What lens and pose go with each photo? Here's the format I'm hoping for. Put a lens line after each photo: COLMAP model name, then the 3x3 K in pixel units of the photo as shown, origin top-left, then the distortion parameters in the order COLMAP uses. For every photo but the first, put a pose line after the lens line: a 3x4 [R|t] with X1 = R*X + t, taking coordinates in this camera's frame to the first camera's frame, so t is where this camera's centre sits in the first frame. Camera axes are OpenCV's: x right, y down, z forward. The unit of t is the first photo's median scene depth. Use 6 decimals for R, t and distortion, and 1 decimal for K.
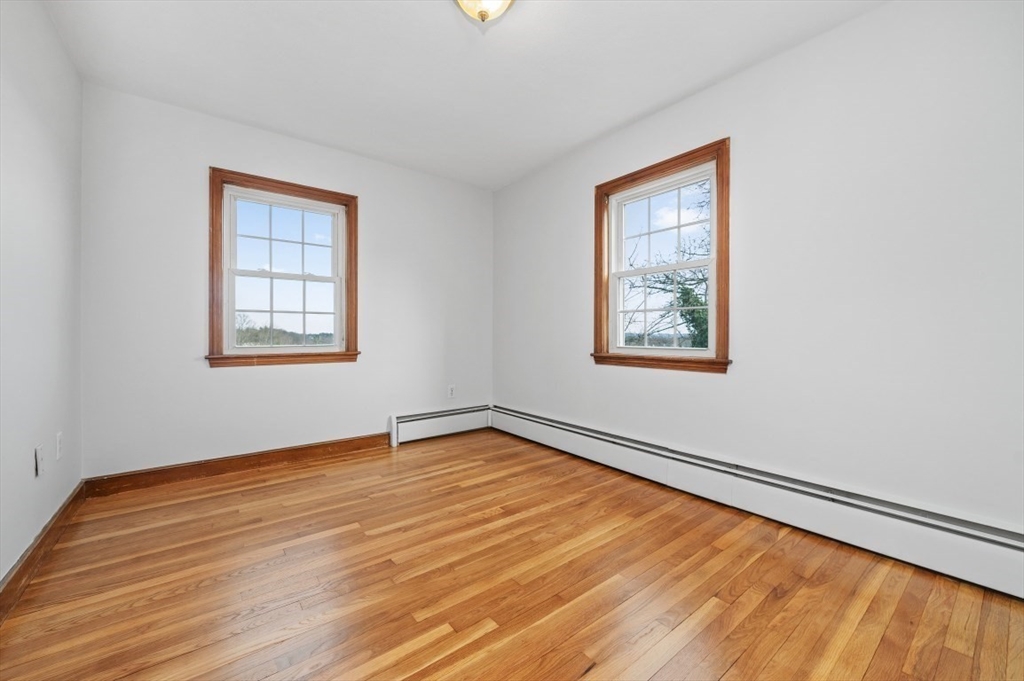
lens RADIAL K [[405.6, 0, 512.0], [0, 405.6, 340.5], [0, 0, 1]] dist [-0.001985, -0.000243]
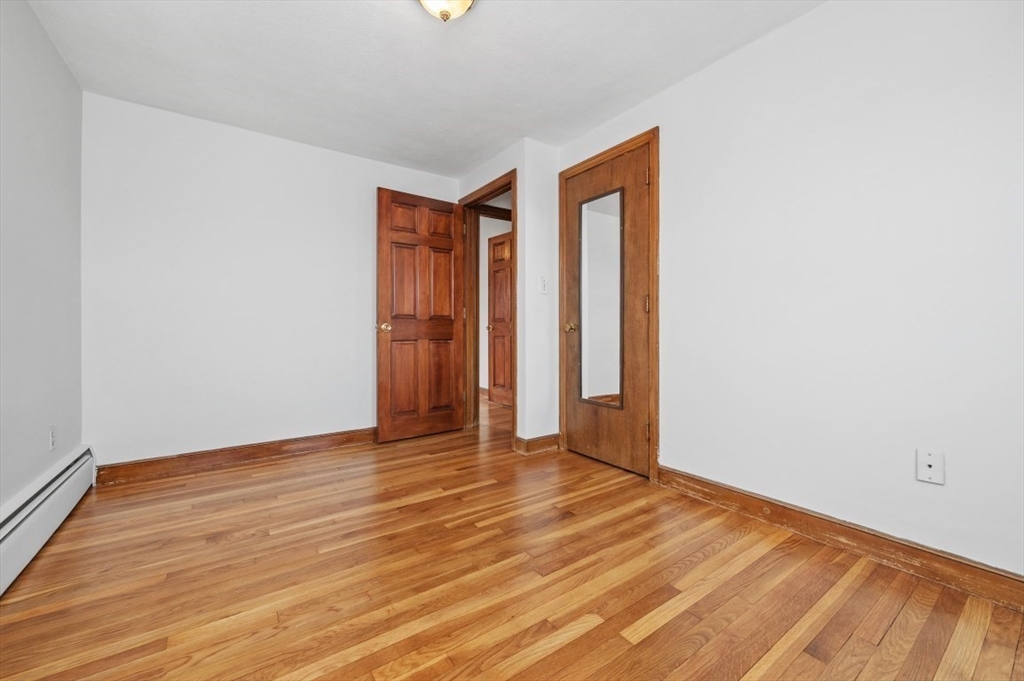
lens RADIAL K [[405.6, 0, 512.0], [0, 405.6, 340.5], [0, 0, 1]] dist [-0.001985, -0.000243]
pose [[-0.998334, -0.003171, 0.057607, -0.297475], [-0.000933, 0.999245, 0.038830, -0.019787], [-0.057687, 0.038712, -0.997584, 1.989618]]
